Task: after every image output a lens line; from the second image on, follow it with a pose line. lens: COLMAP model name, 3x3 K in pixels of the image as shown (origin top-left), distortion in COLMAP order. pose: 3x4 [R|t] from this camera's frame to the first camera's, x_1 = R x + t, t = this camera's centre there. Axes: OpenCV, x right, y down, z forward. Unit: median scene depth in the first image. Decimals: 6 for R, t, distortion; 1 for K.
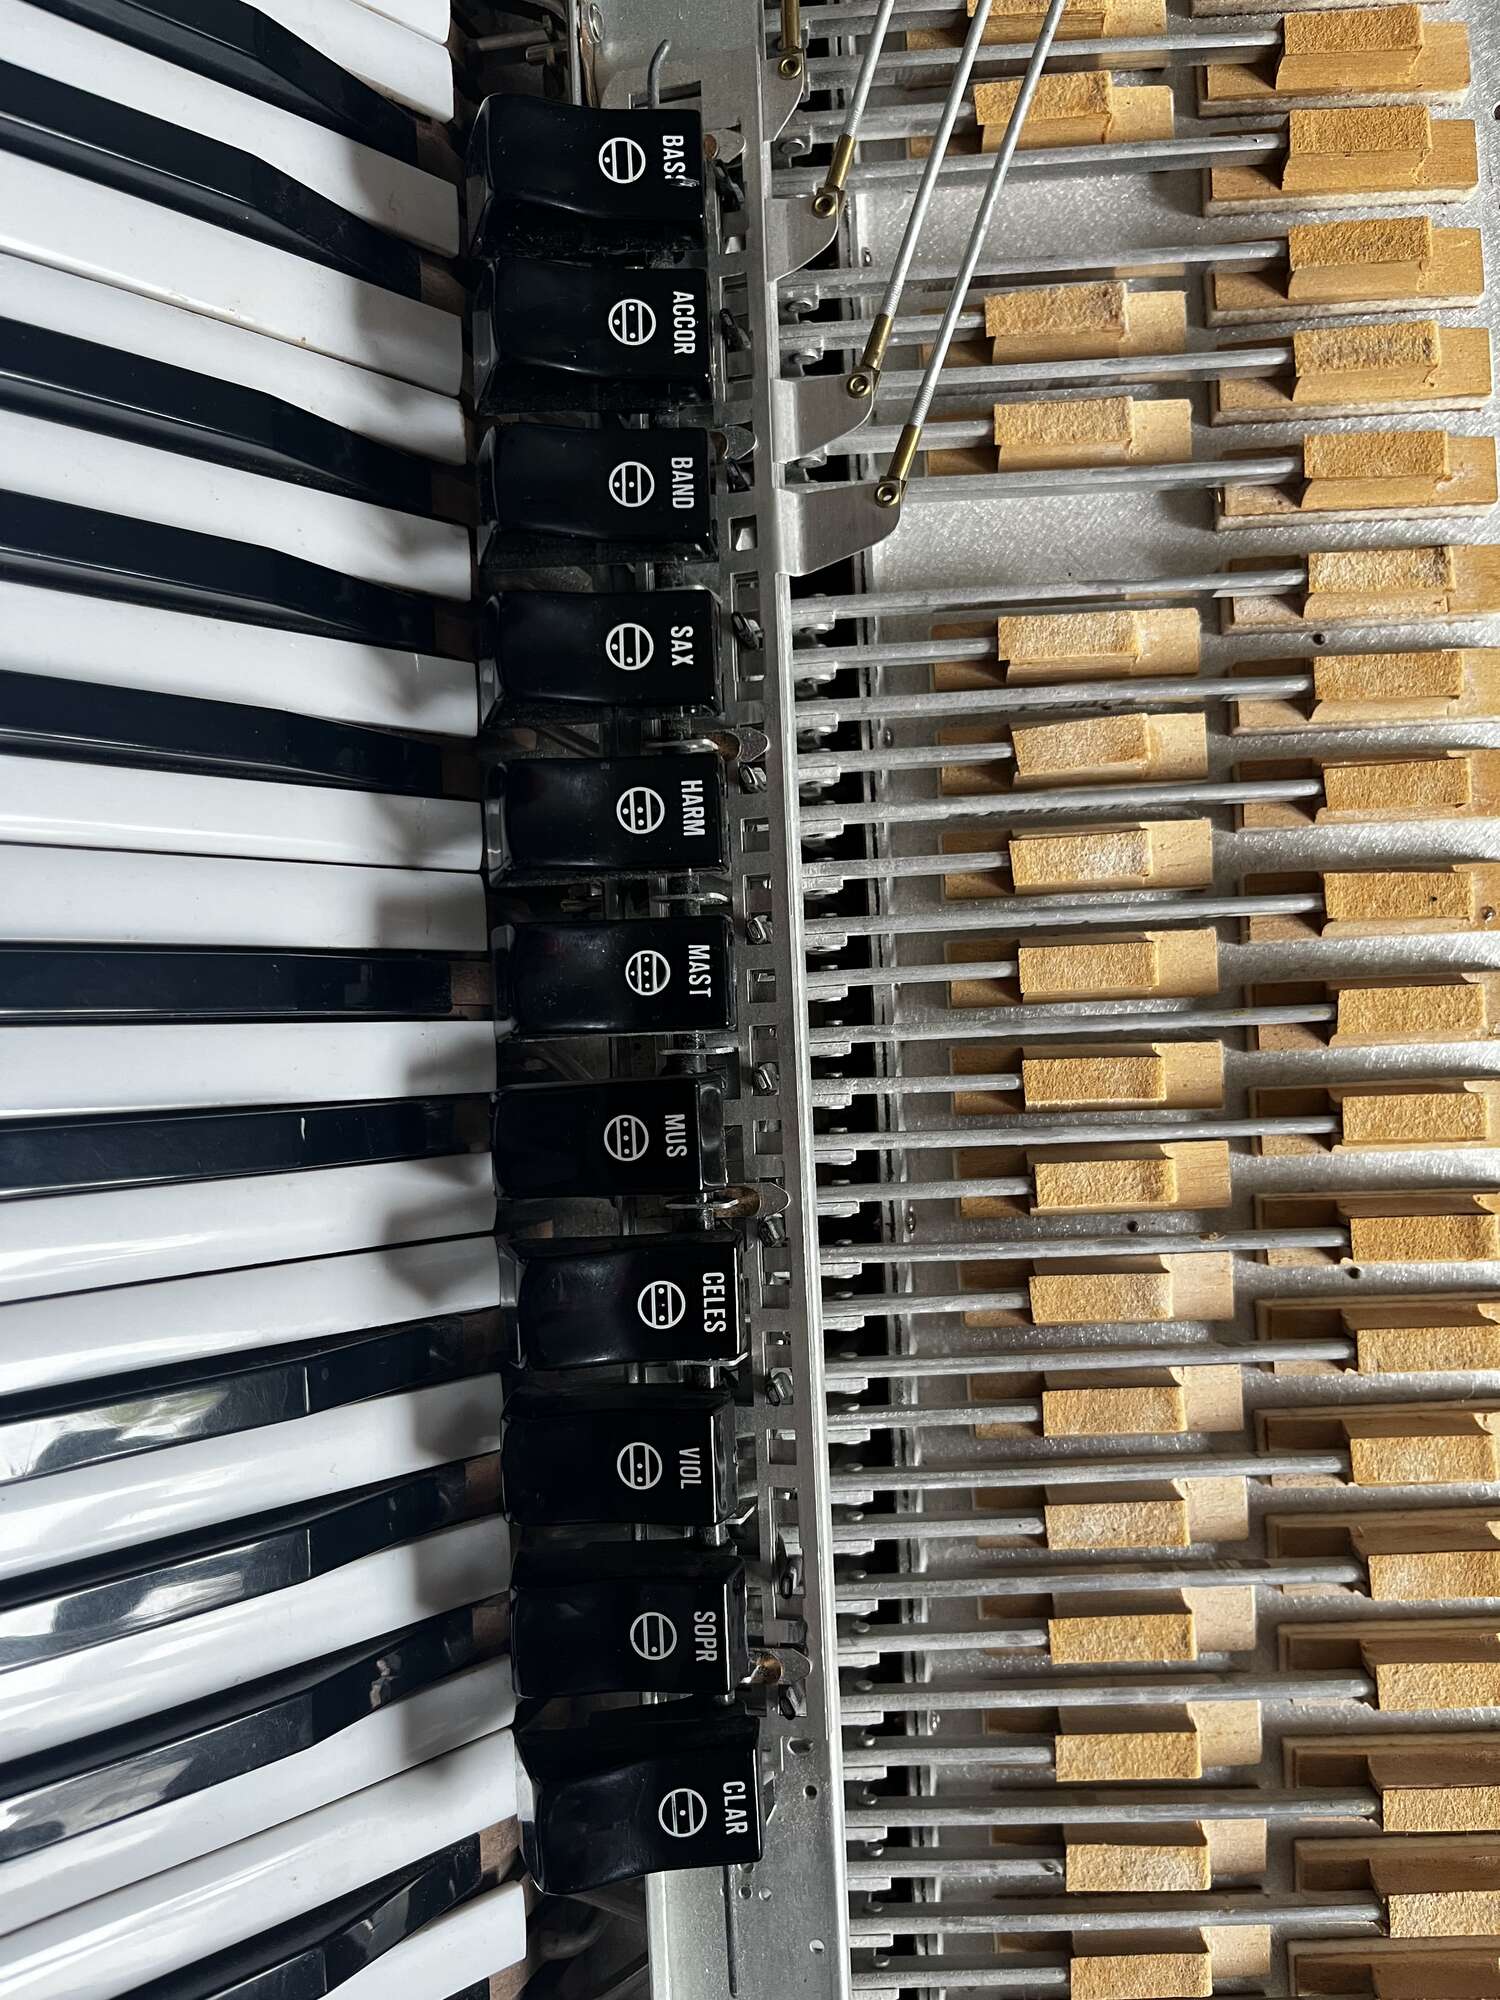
lens RADIAL K [[1537.1, 0, 750.9], [0, 1537.1, 1001.0], [0, 0, 1]] dist [0.021216, -0.053705]
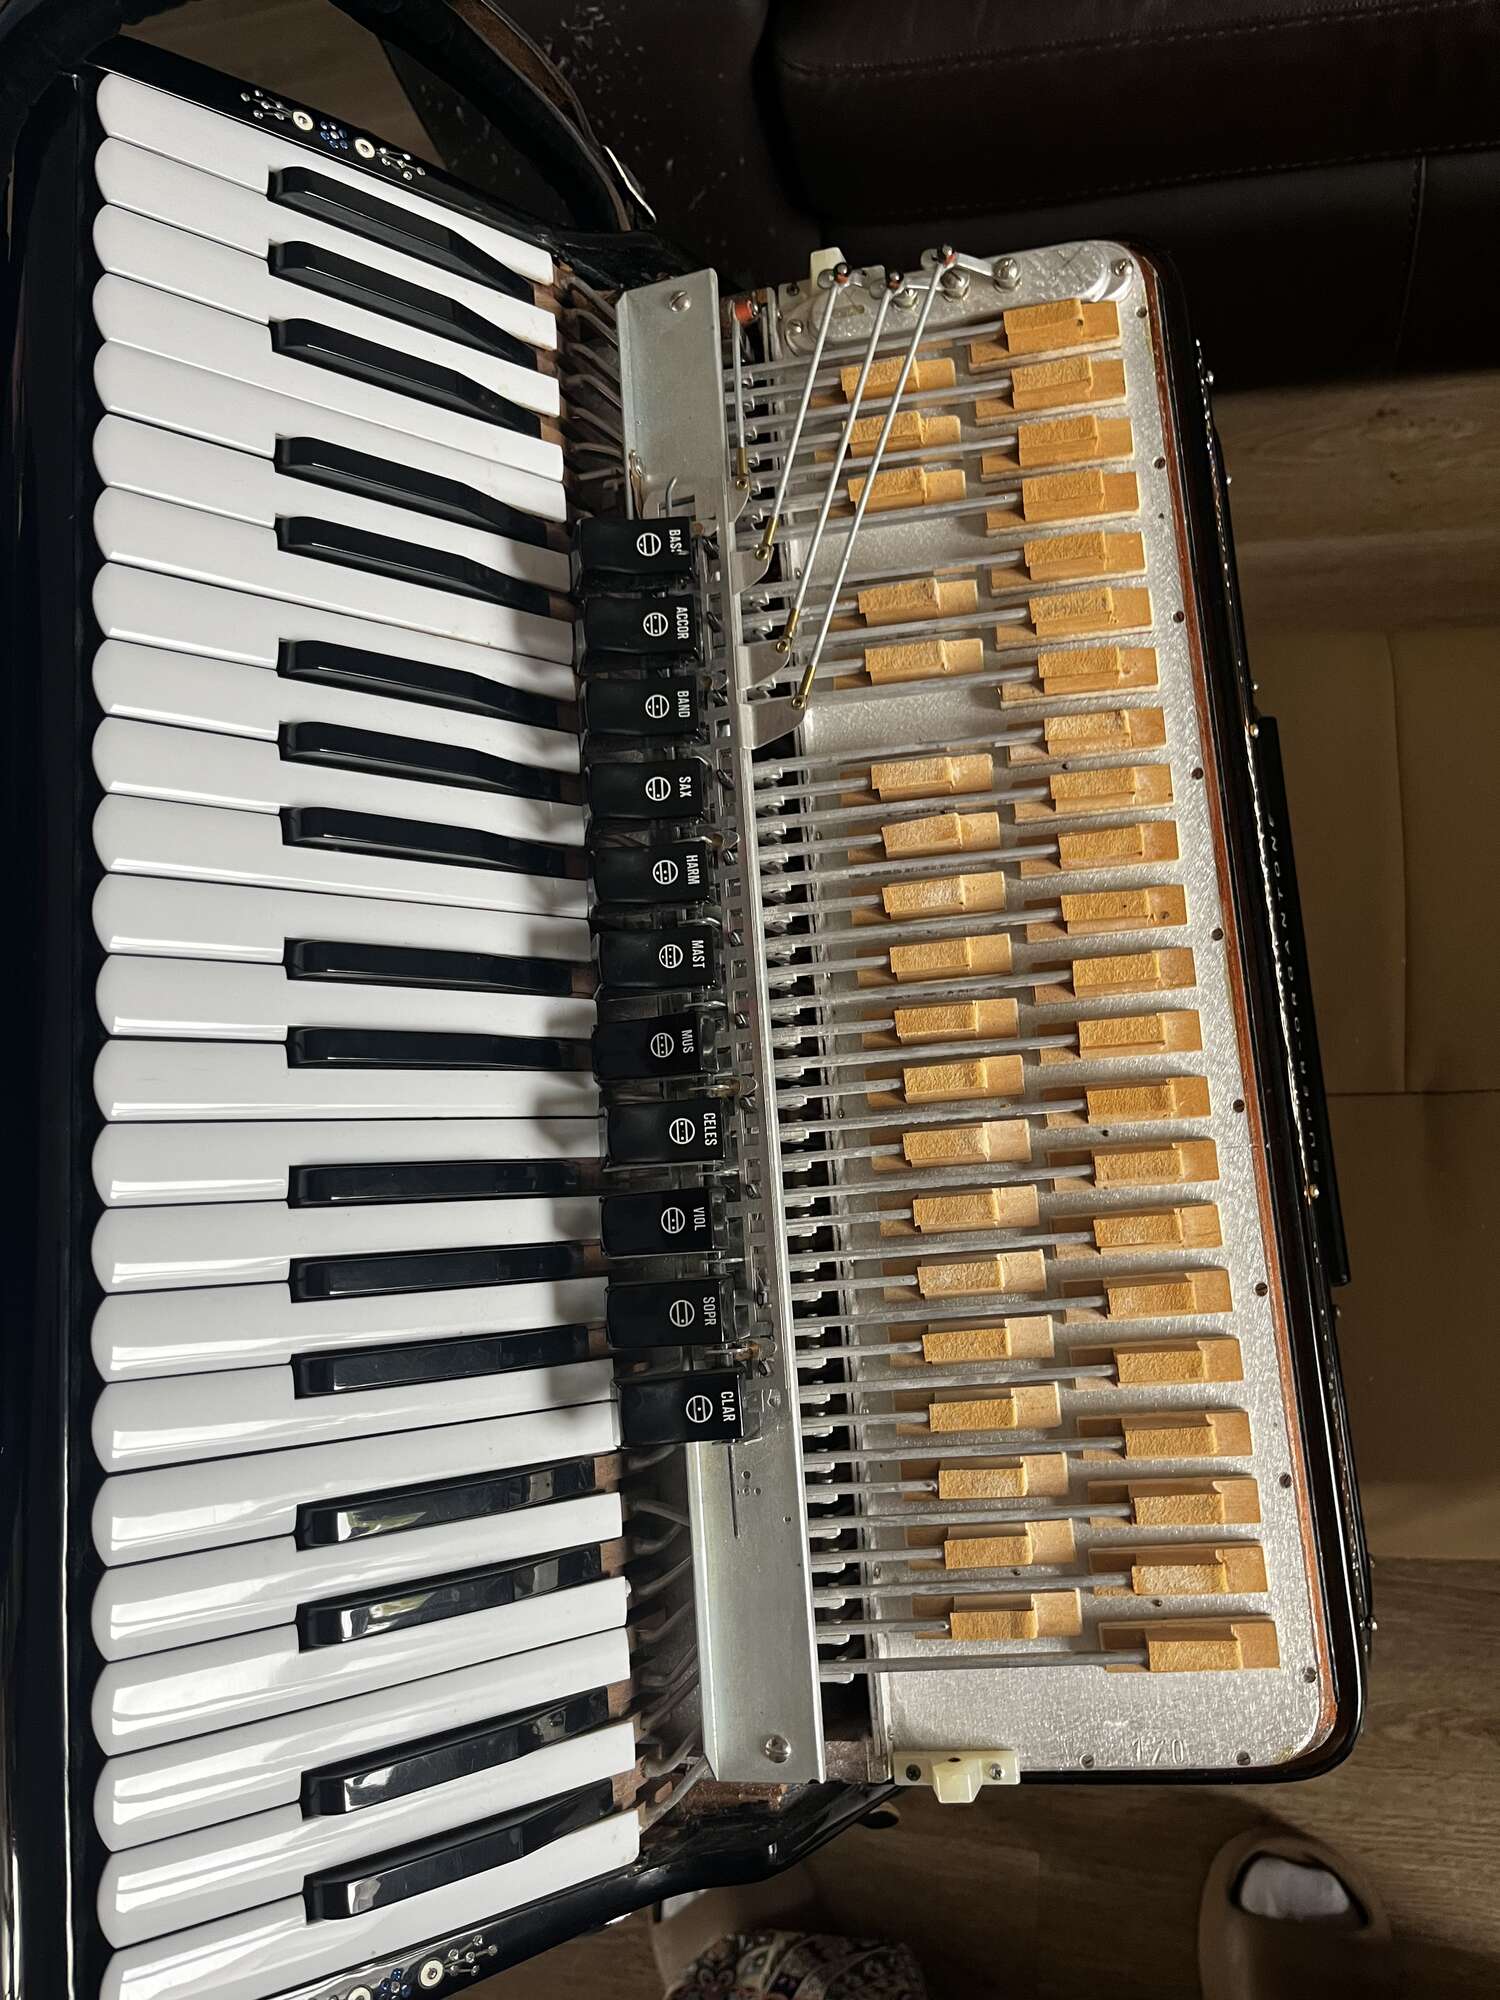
lens RADIAL K [[1537.1, 0, 748.7], [0, 1537.1, 997.6], [0, 0, 1]] dist [0.021216, -0.053705]
pose [[0.993574, -0.044005, -0.104279, 0.196441], [0.030158, 0.990946, -0.130828, 0.248992], [0.109092, 0.126842, 0.985906, -0.743263]]
